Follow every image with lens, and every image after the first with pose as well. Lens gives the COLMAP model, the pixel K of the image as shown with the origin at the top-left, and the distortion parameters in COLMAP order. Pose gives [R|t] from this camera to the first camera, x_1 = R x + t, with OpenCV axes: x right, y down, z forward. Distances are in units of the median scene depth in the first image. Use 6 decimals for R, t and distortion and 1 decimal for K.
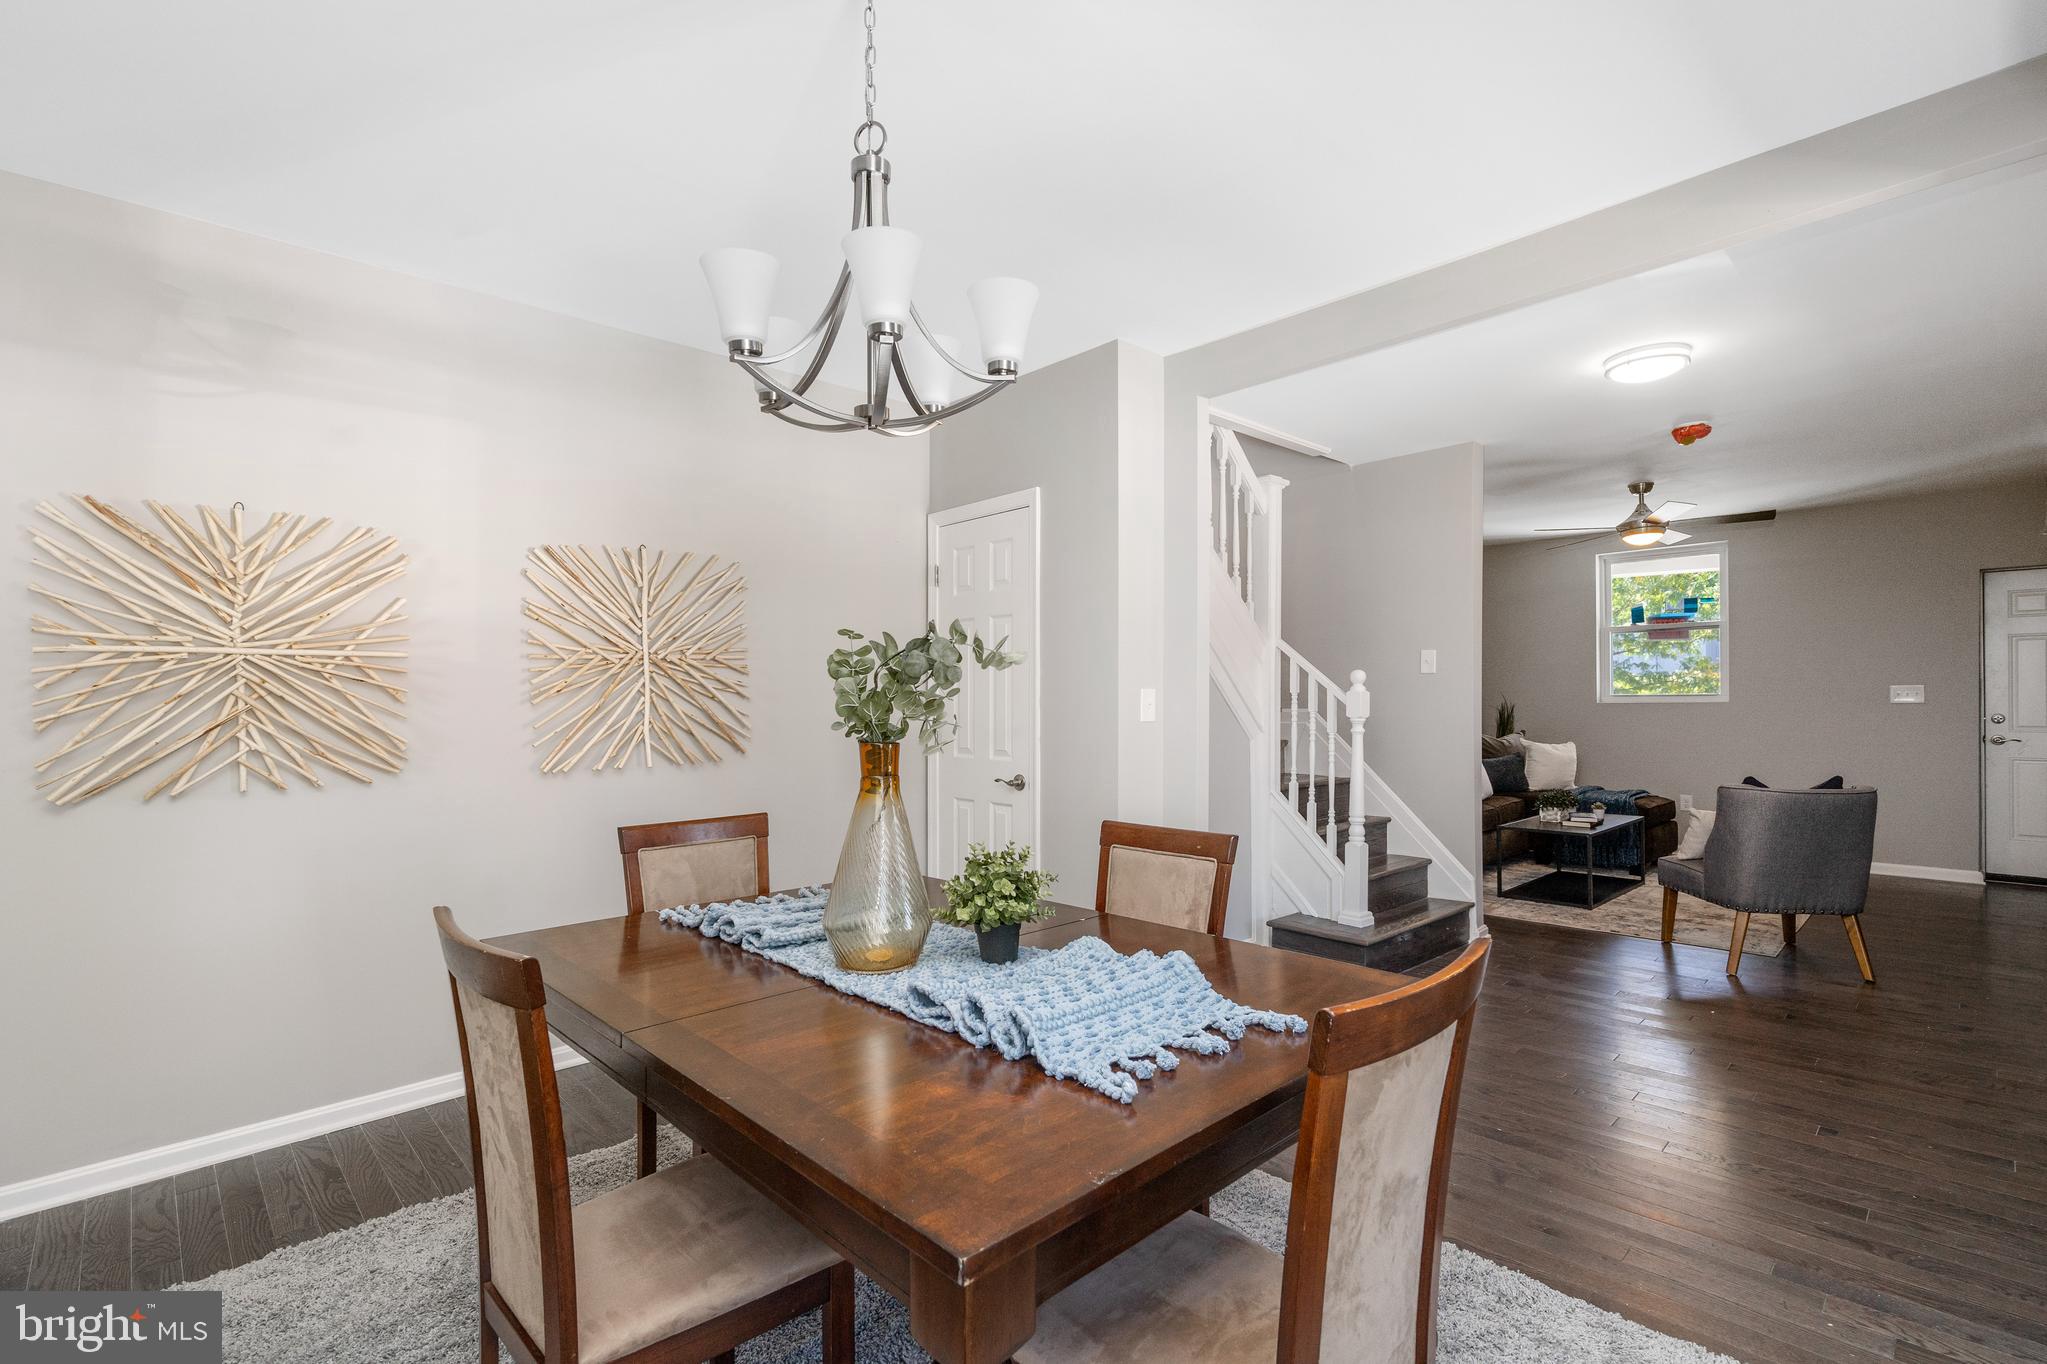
lens RADIAL K [[934.2, 0, 1020.9], [0, 934.2, 698.3], [0, 0, 1]] dist [-0.007065, 0.002919]
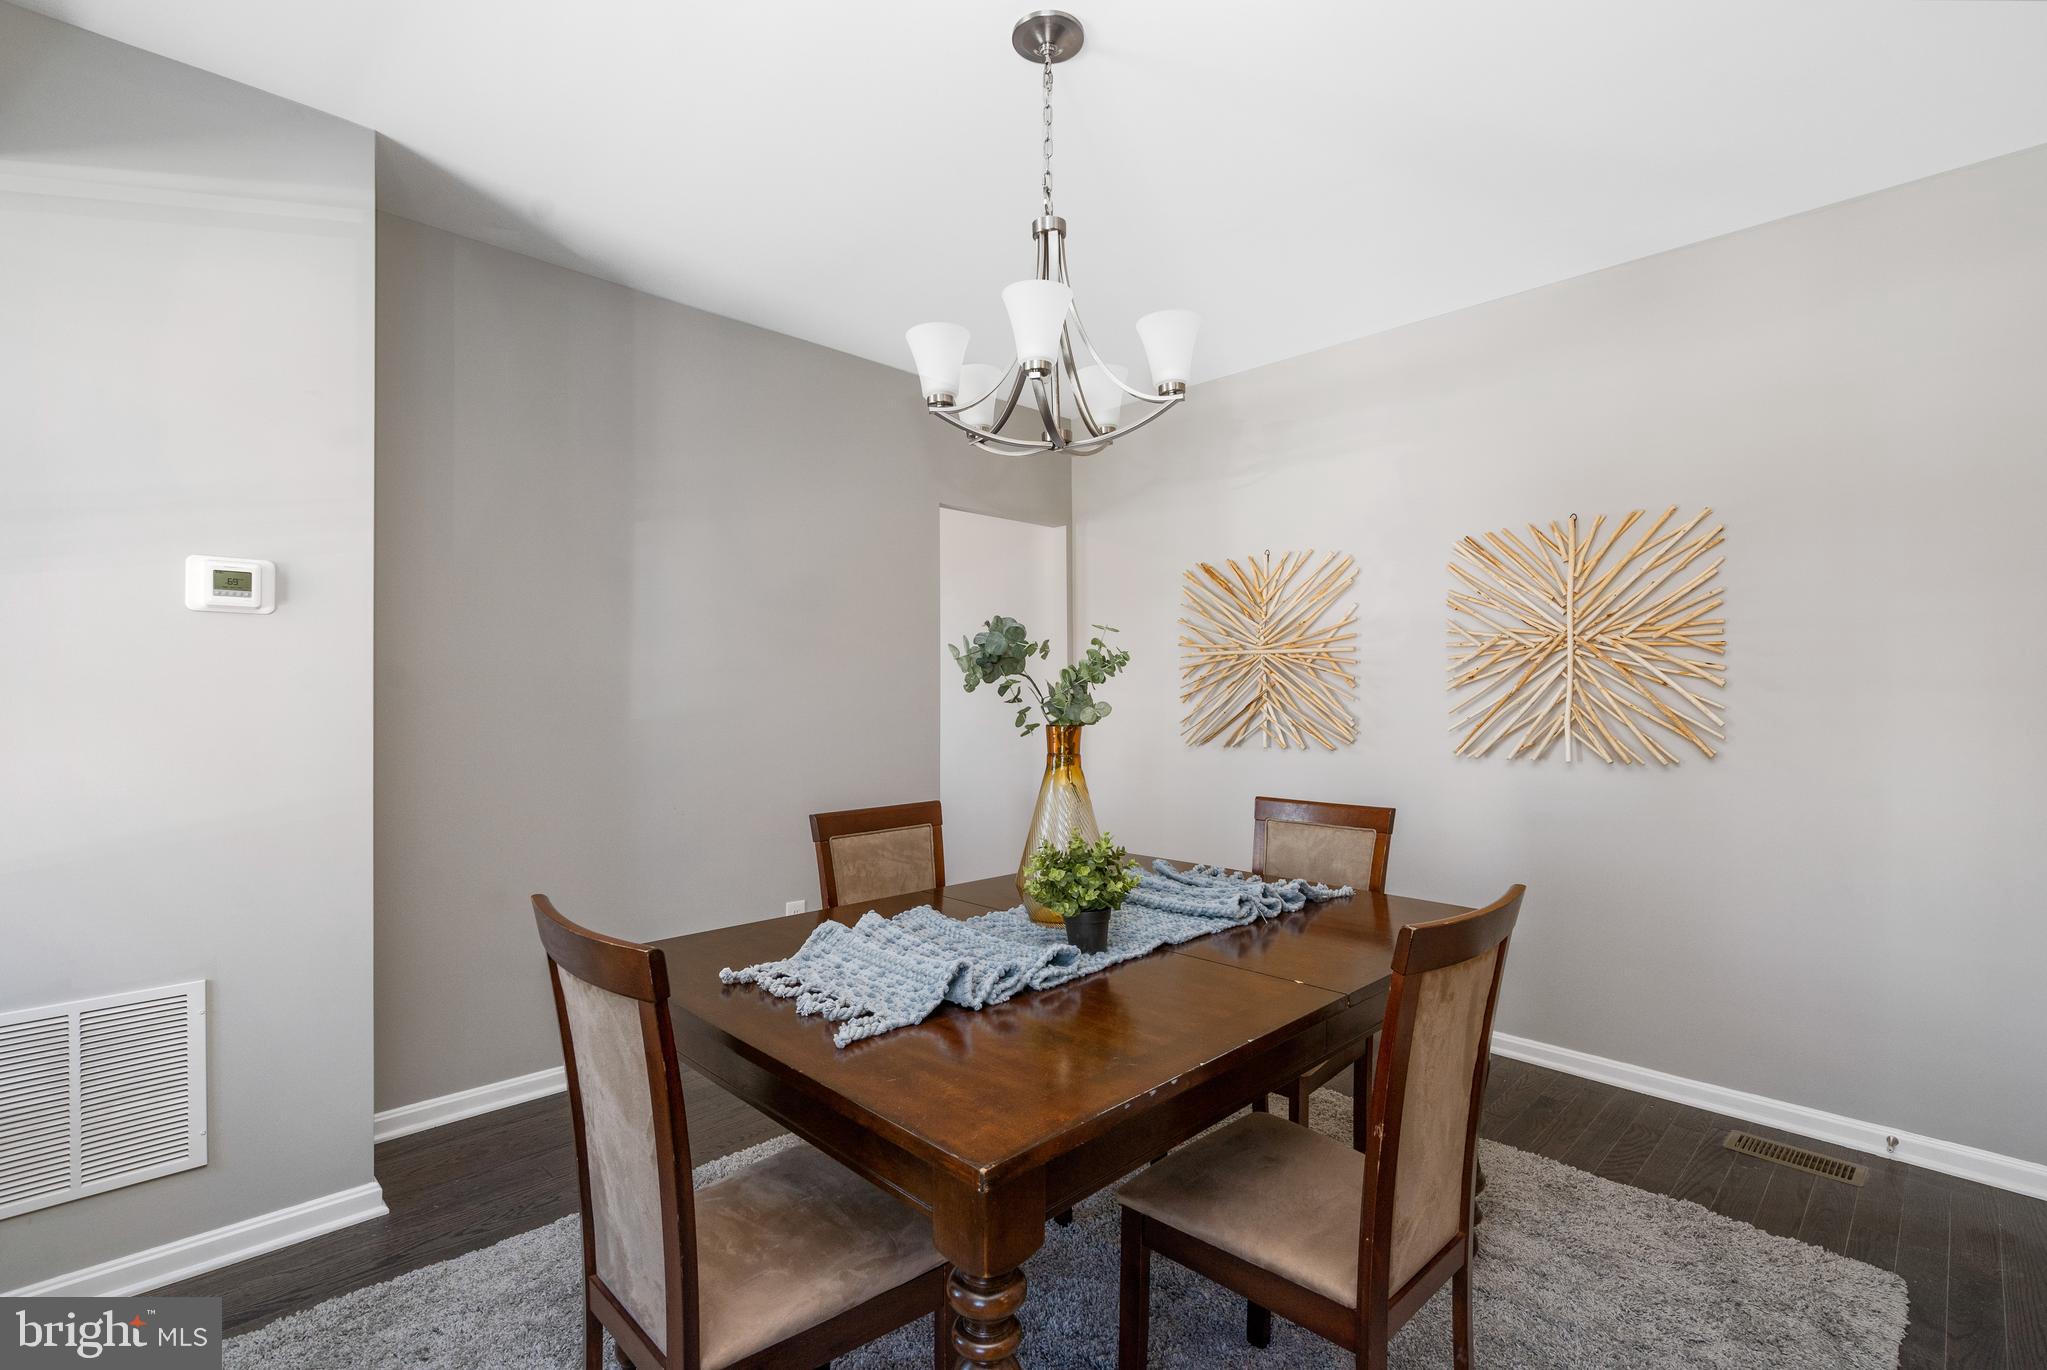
lens RADIAL K [[934.2, 0, 1023.9], [0, 934.2, 690.0], [0, 0, 1]] dist [-0.007065, 0.002919]
pose [[0.005396, 0.005657, -0.999969, 0.592855], [-0.005202, 0.999971, 0.005629, 0.001982], [0.999972, 0.005171, 0.005426, 0.580046]]
